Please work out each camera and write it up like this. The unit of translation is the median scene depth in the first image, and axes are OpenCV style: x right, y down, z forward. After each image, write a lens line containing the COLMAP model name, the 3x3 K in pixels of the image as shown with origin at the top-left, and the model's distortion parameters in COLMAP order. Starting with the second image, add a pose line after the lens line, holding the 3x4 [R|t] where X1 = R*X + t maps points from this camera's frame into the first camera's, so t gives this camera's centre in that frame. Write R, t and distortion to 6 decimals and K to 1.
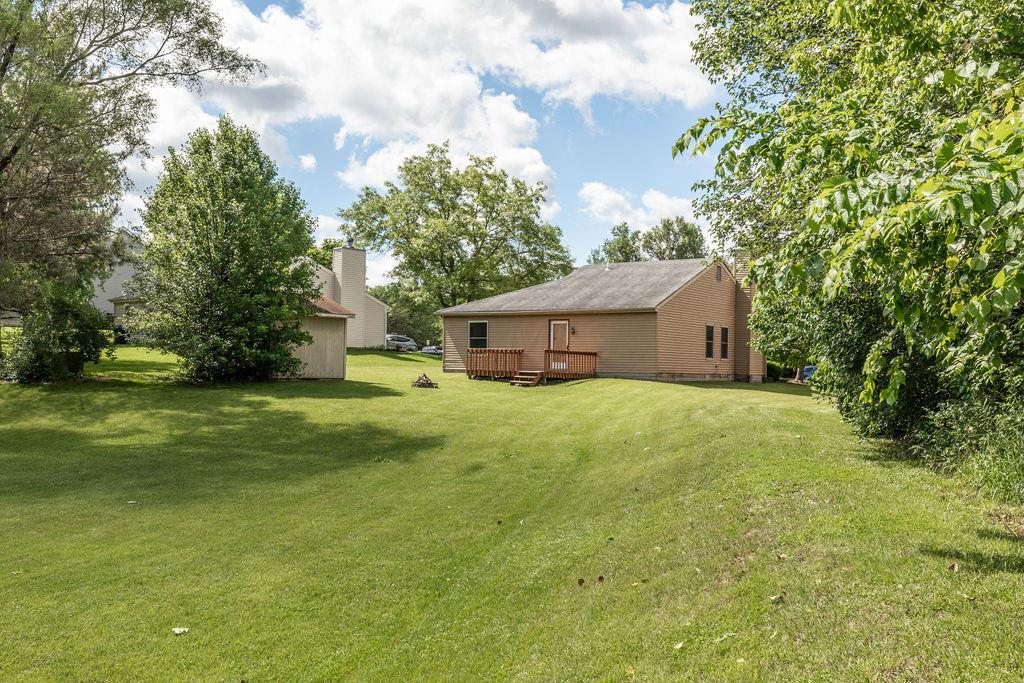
lens RADIAL K [[1010.4, 0, 512.0], [0, 1010.4, 341.5], [0, 0, 1]] dist [0.002313, 0.012579]
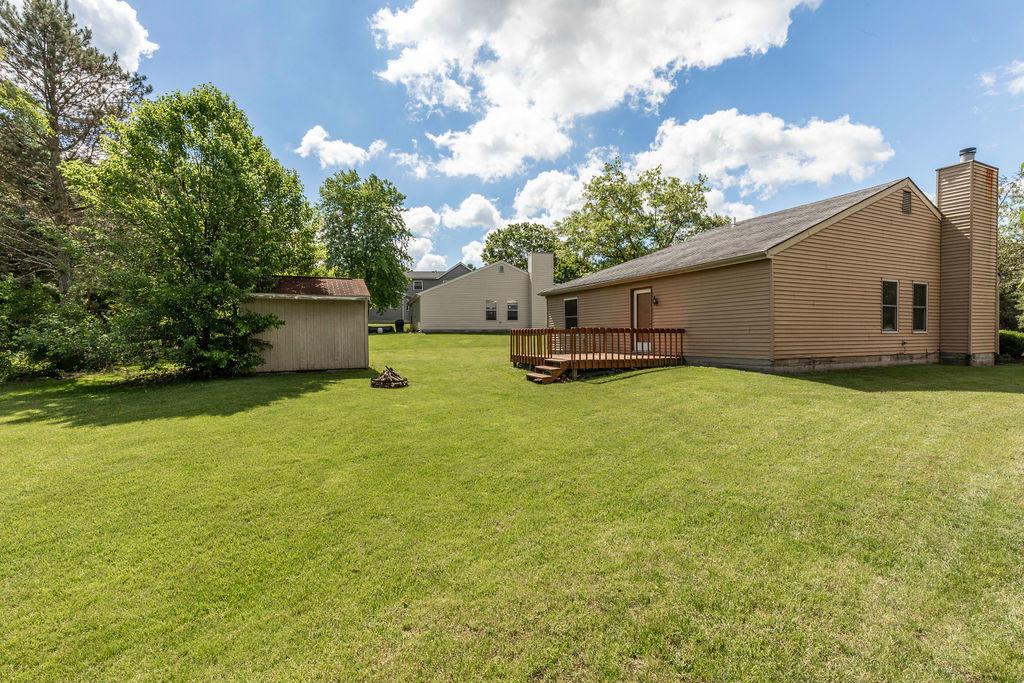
lens RADIAL K [[470.0, 0, 511.4], [0, 470.0, 342.9], [0, 0, 1]] dist [0.002960, 0.000418]
pose [[0.867482, -0.020003, -0.497066, 0.138051], [0.037698, 0.998961, 0.025590, 0.007393], [0.496037, -0.040937, 0.867336, 0.628078]]
